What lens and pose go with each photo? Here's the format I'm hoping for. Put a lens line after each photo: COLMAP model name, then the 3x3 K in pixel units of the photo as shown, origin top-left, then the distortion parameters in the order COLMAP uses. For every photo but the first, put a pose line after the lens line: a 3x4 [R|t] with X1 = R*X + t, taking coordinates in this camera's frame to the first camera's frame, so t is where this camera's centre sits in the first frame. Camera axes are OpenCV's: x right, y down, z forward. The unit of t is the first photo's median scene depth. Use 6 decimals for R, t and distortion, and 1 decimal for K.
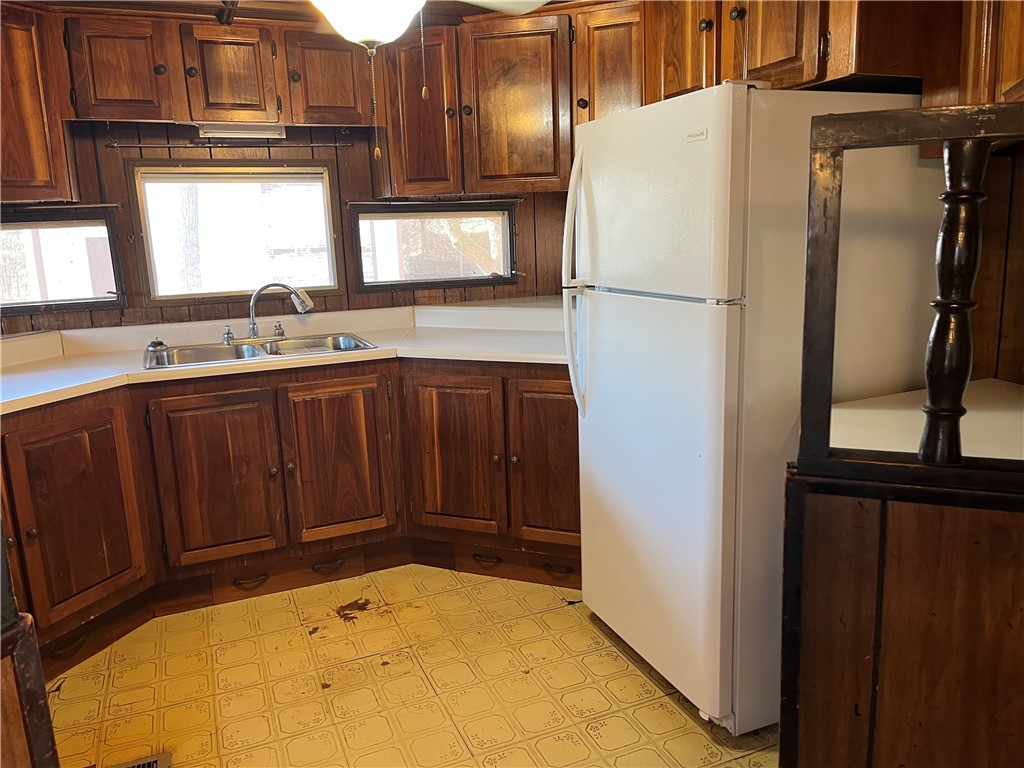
lens RADIAL K [[772.4, 0, 514.1], [0, 772.4, 379.7], [0, 0, 1]] dist [0.067487, -0.080498]
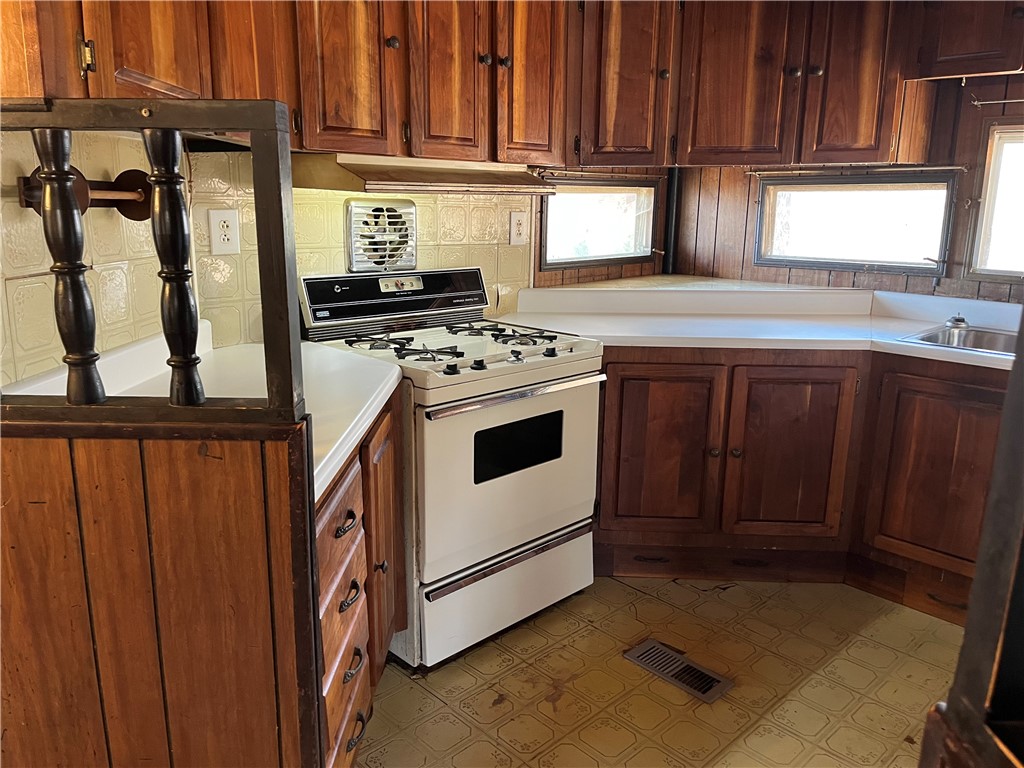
lens RADIAL K [[772.4, 0, 502.5], [0, 772.4, 382.3], [0, 0, 1]] dist [0.067487, -0.080498]
pose [[0.338311, 0.252848, -0.906429, 0.238537], [-0.207861, 0.959513, 0.190075, -0.043833], [0.917790, 0.124107, 0.377171, 0.188001]]
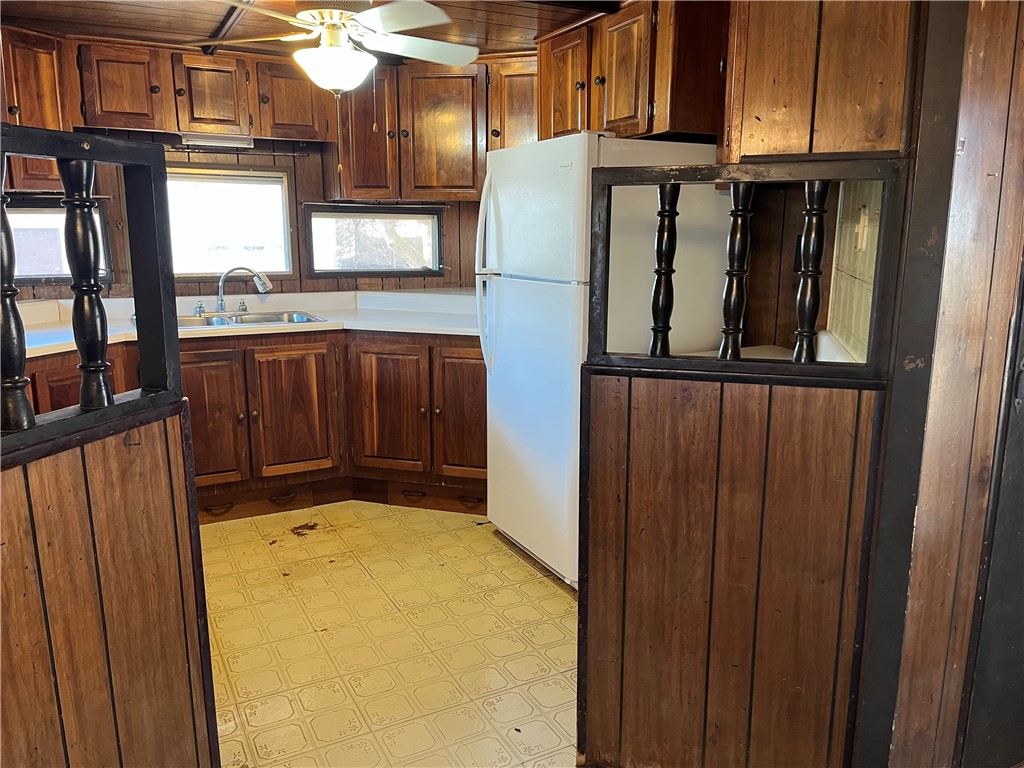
lens RADIAL K [[772.4, 0, 513.7], [0, 772.4, 385.6], [0, 0, 1]] dist [0.067487, -0.080498]
pose [[0.995963, 0.020080, 0.087489, 0.013766], [-0.019804, 0.999796, -0.004023, 0.064321], [-0.087552, 0.002274, 0.996157, -0.274003]]
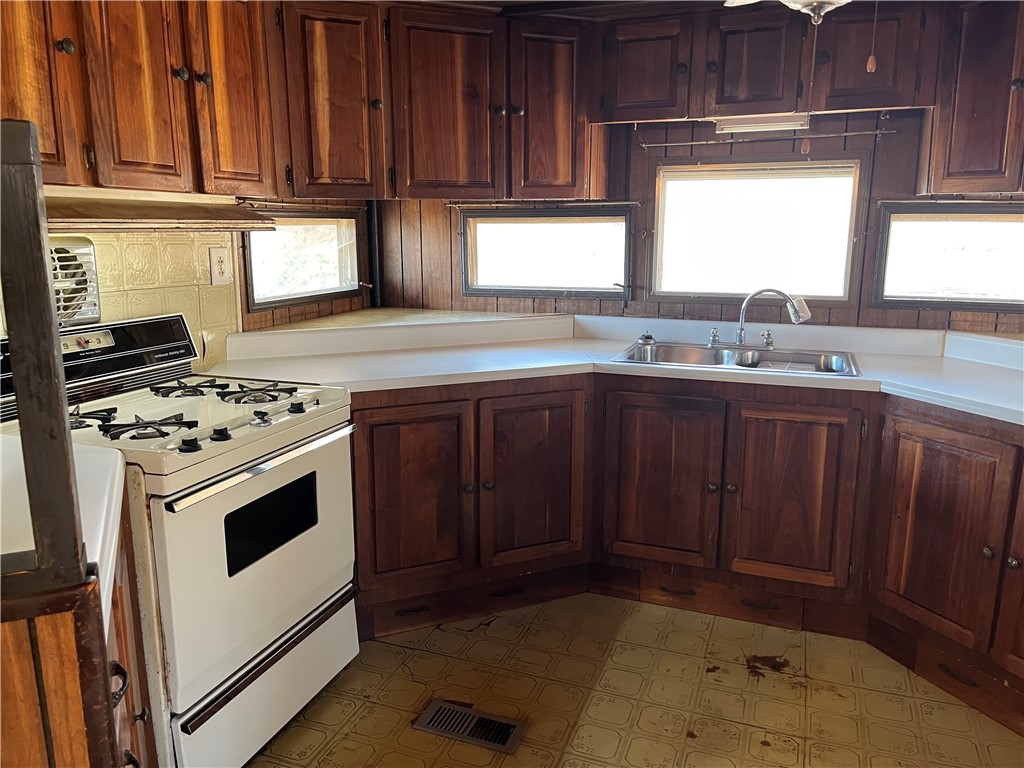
lens RADIAL K [[772.4, 0, 508.1], [0, 772.4, 382.9], [0, 0, 1]] dist [0.067487, -0.080498]
pose [[0.716073, 0.172860, -0.676284, 0.128829], [-0.162908, 0.983482, 0.078888, -0.041638], [0.678750, 0.053682, 0.732405, 0.138260]]
